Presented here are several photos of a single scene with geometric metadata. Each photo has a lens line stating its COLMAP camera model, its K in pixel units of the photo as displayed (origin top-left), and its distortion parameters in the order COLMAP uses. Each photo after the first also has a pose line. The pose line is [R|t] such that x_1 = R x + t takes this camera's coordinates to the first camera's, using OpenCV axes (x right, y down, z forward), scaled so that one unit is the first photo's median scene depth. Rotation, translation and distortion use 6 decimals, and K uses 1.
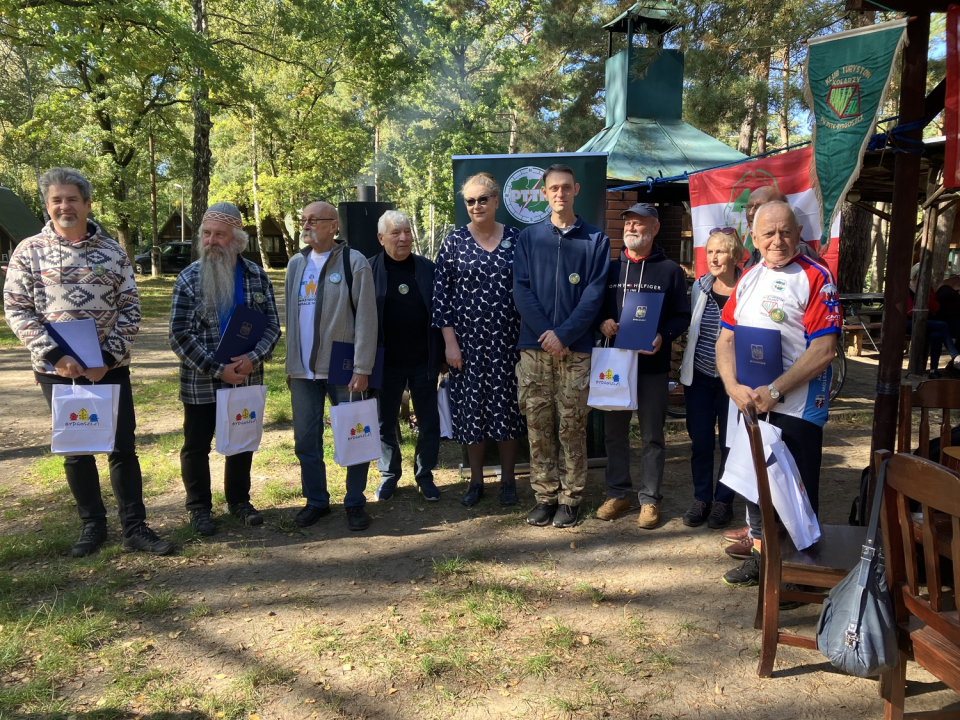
lens RADIAL K [[771.4, 0, 482.1], [0, 771.4, 360.2], [0, 0, 1]] dist [0.015354, -0.027654]
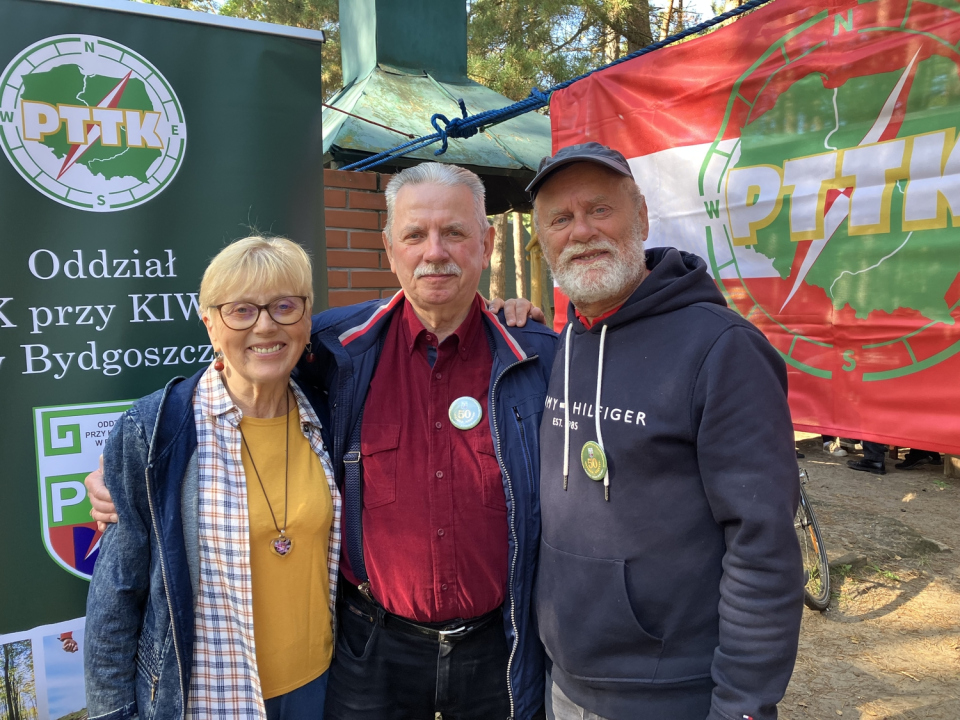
lens RADIAL K [[771.4, 0, 472.0], [0, 771.4, 347.2], [0, 0, 1]] dist [0.015354, -0.027654]
pose [[0.956365, -0.024806, 0.291120, 0.022972], [0.046308, 0.996664, -0.067200, -0.017855], [-0.288482, 0.077749, 0.954323, 0.127375]]
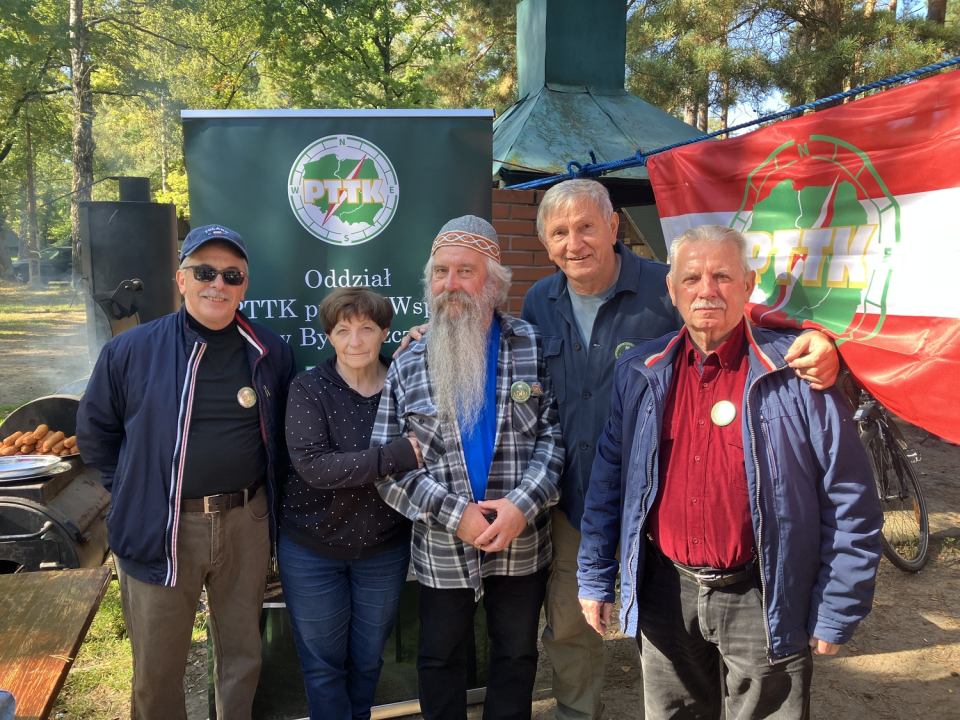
lens RADIAL K [[771.4, 0, 476.7], [0, 771.4, 352.2], [0, 0, 1]] dist [0.015354, -0.027654]
pose [[0.997659, 0.003027, 0.068316, 0.022726], [-0.001859, 0.999851, -0.017154, -0.019015], [-0.068358, 0.016987, 0.997516, 0.094168]]
